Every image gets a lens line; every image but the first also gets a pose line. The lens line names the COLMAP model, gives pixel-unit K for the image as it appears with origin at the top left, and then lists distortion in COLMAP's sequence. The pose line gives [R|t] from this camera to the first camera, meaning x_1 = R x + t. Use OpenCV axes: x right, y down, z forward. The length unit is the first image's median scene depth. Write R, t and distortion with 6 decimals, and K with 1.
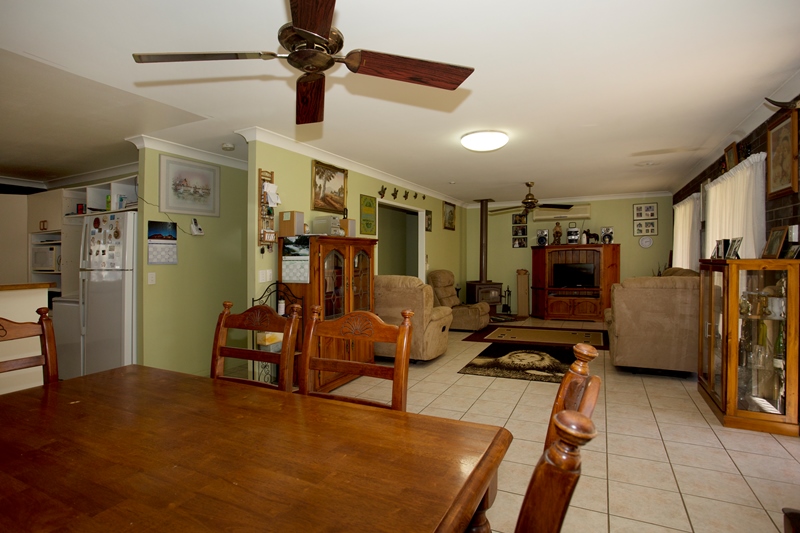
lens RADIAL K [[415.2, 0, 402.4], [0, 415.2, 261.5], [0, 0, 1]] dist [0.003925, 0.000812]
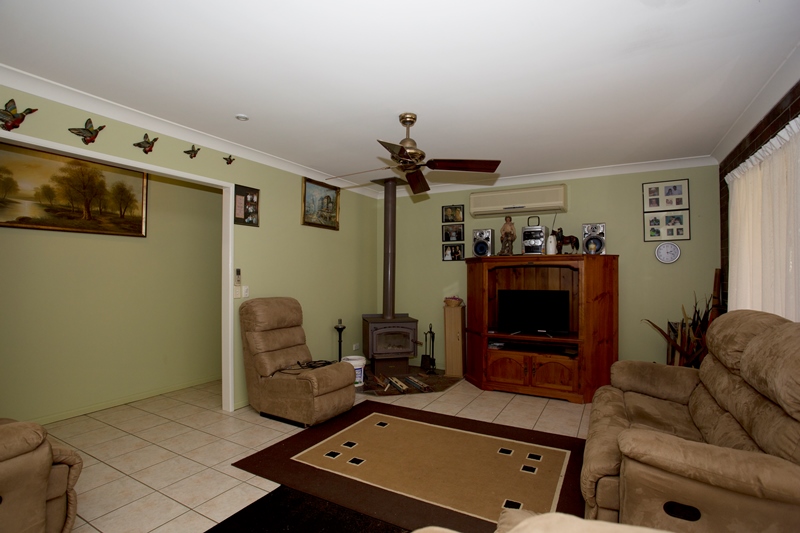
lens RADIAL K [[397.0, 0, 402.6], [0, 397.0, 263.4], [0, 0, 1]] dist [-0.016206, 0.000794]
pose [[0.997899, 0.015186, -0.062979, 0.275645], [-0.017622, 0.999111, -0.038294, -0.007087], [0.062341, 0.039324, 0.997280, 0.469646]]
